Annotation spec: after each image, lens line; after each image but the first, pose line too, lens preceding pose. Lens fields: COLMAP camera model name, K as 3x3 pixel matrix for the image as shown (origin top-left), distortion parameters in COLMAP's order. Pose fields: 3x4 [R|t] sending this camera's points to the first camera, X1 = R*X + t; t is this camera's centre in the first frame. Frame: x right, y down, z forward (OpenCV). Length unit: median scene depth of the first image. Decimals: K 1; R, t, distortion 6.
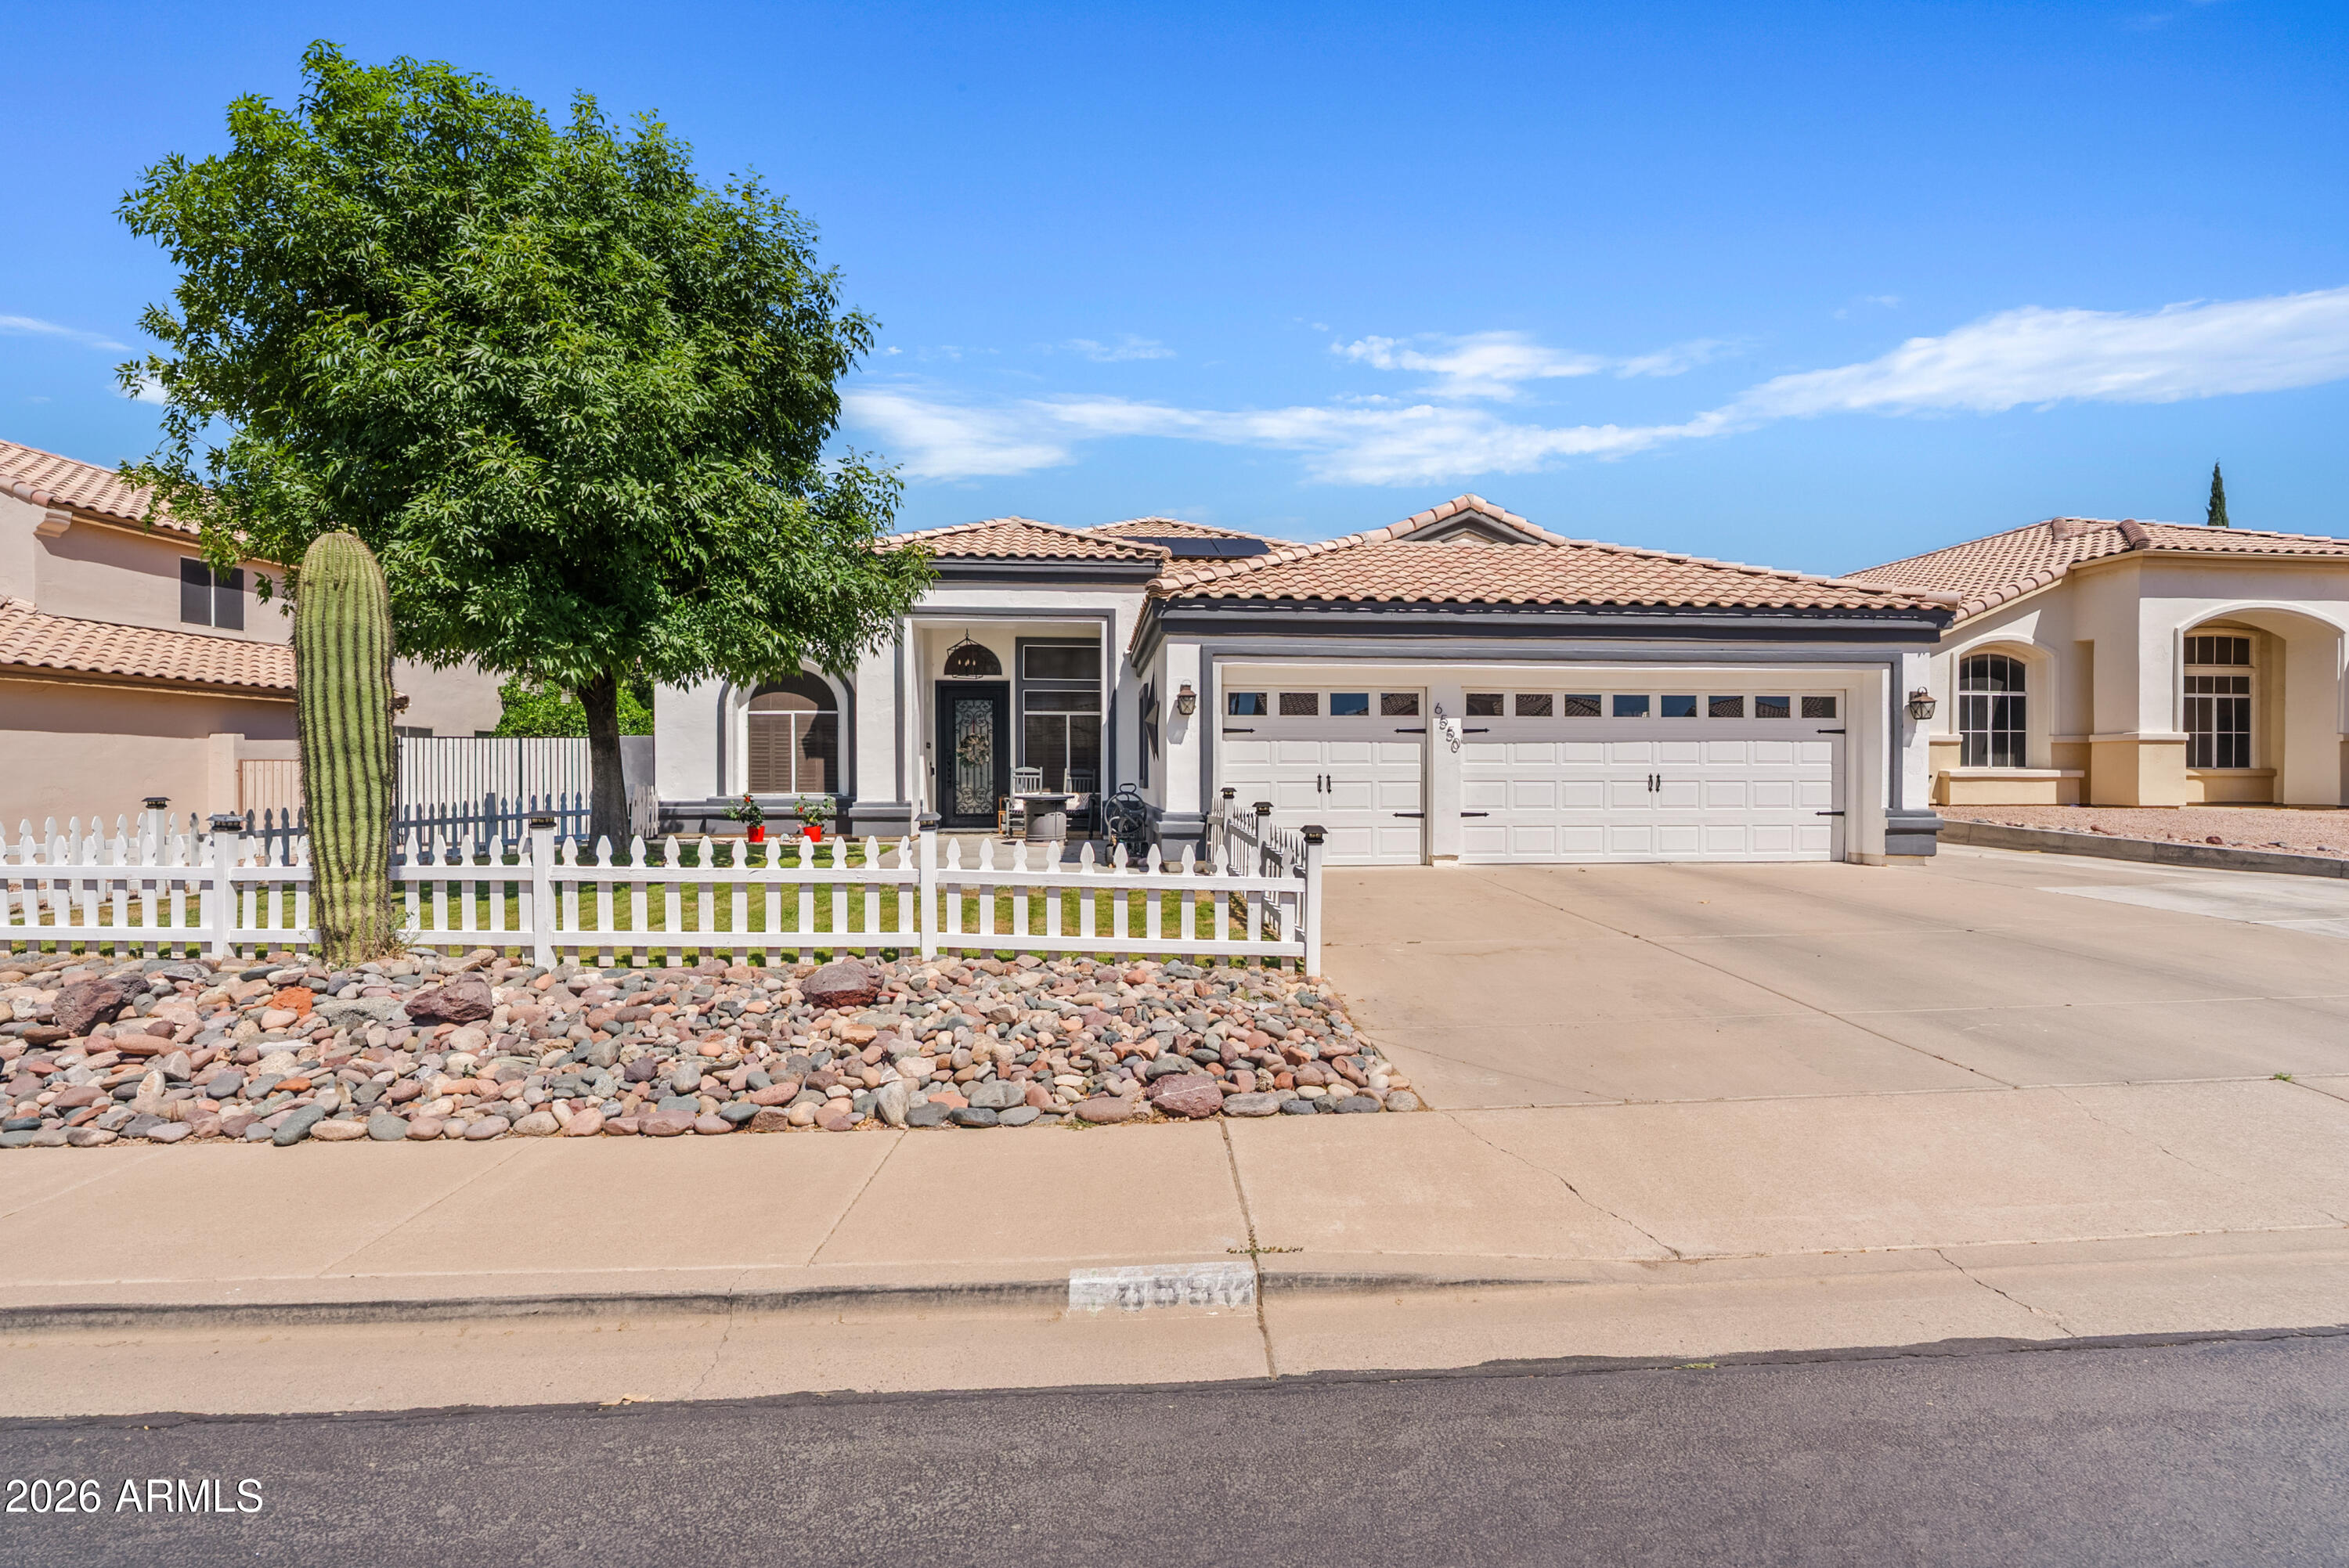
lens RADIAL K [[1050.6, 0, 1174.5], [0, 1050.6, 784.0], [0, 0, 1]] dist [-0.000913, -0.000012]
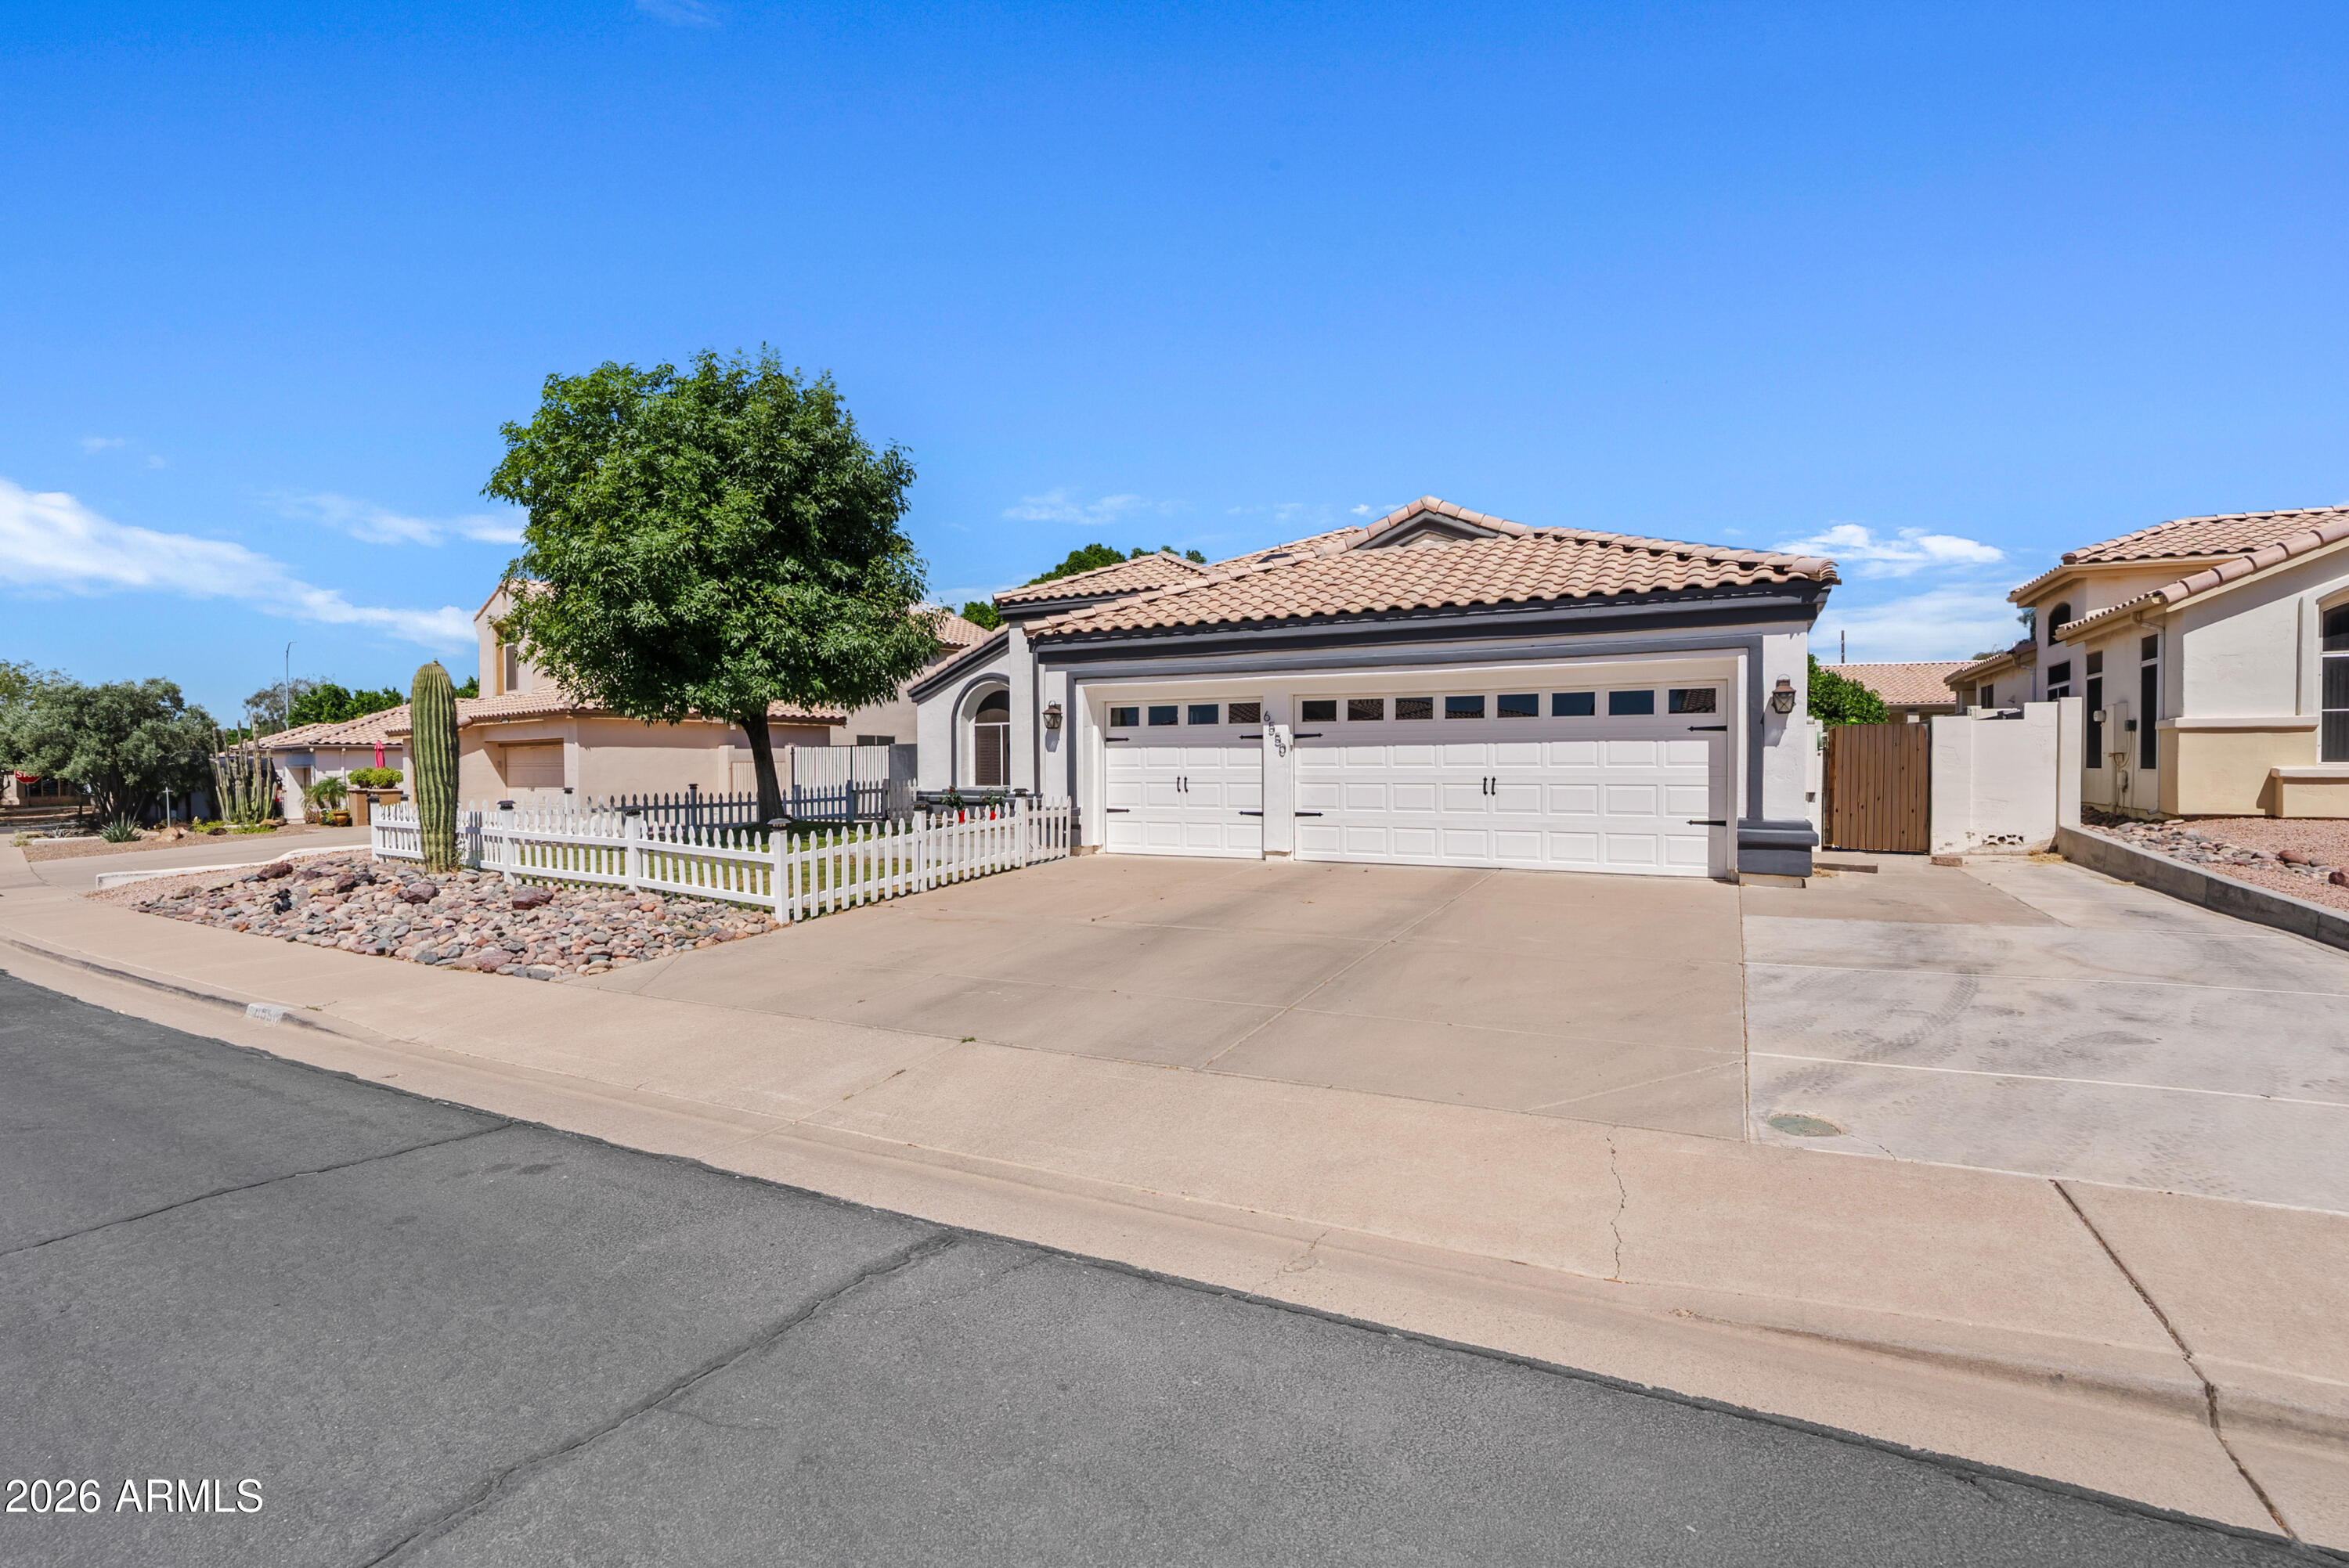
lens RADIAL K [[1084.9, 0, 1174.5], [0, 1084.9, 784.0], [0, 0, 1]] dist [-0.004934, -0.000172]
pose [[0.864214, 0.002045, -0.503120, 0.709696], [-0.006065, 0.999961, -0.006353, 0.004237], [0.503088, 0.008542, 0.864193, 0.003645]]
